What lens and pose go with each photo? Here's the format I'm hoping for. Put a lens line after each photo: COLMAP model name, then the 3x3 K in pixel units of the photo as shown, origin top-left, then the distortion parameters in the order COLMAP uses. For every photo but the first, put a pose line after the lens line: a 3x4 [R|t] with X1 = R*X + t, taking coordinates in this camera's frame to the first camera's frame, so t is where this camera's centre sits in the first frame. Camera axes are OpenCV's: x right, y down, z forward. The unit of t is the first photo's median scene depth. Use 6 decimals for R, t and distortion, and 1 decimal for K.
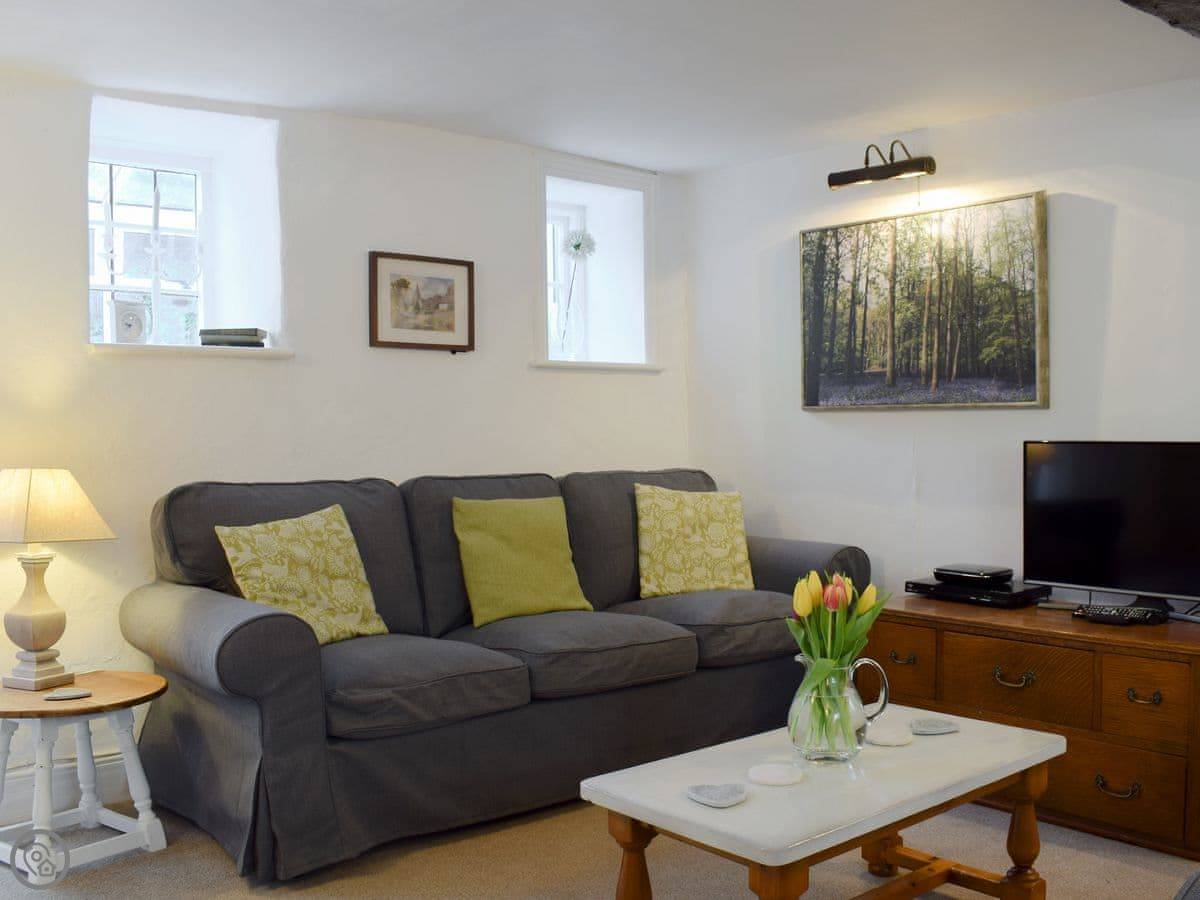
lens RADIAL K [[1144.2, 0, 600.0], [0, 1144.2, 450.0], [0, 0, 1]] dist [-0.074899, 0.007564]
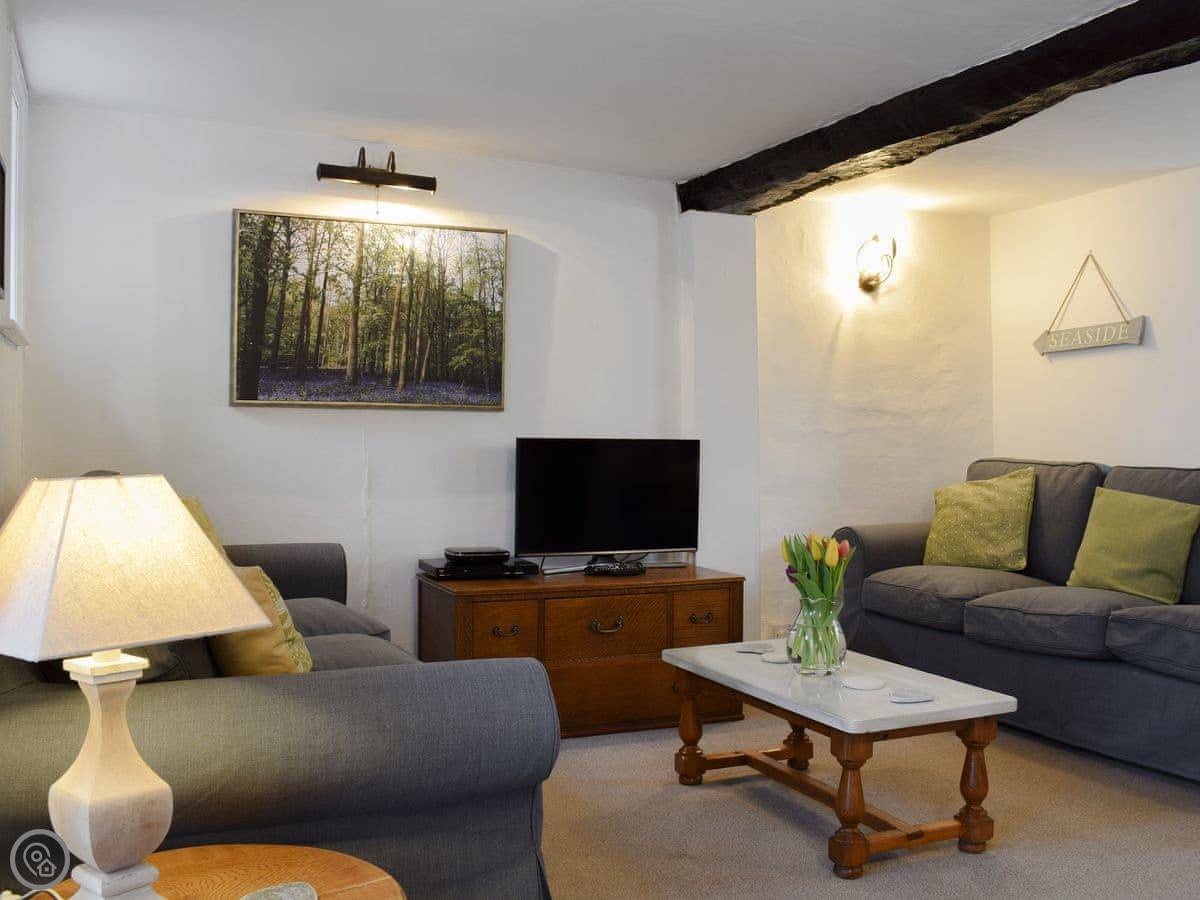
lens RADIAL K [[1144.2, 0, 600.0], [0, 1144.2, 450.0], [0, 0, 1]] dist [-0.074899, 0.007564]
pose [[0.307337, 0.004407, 0.951591, -0.658821], [0.008613, 0.999935, -0.007413, 0.012577], [-0.951562, 0.010474, 0.307279, 0.481121]]
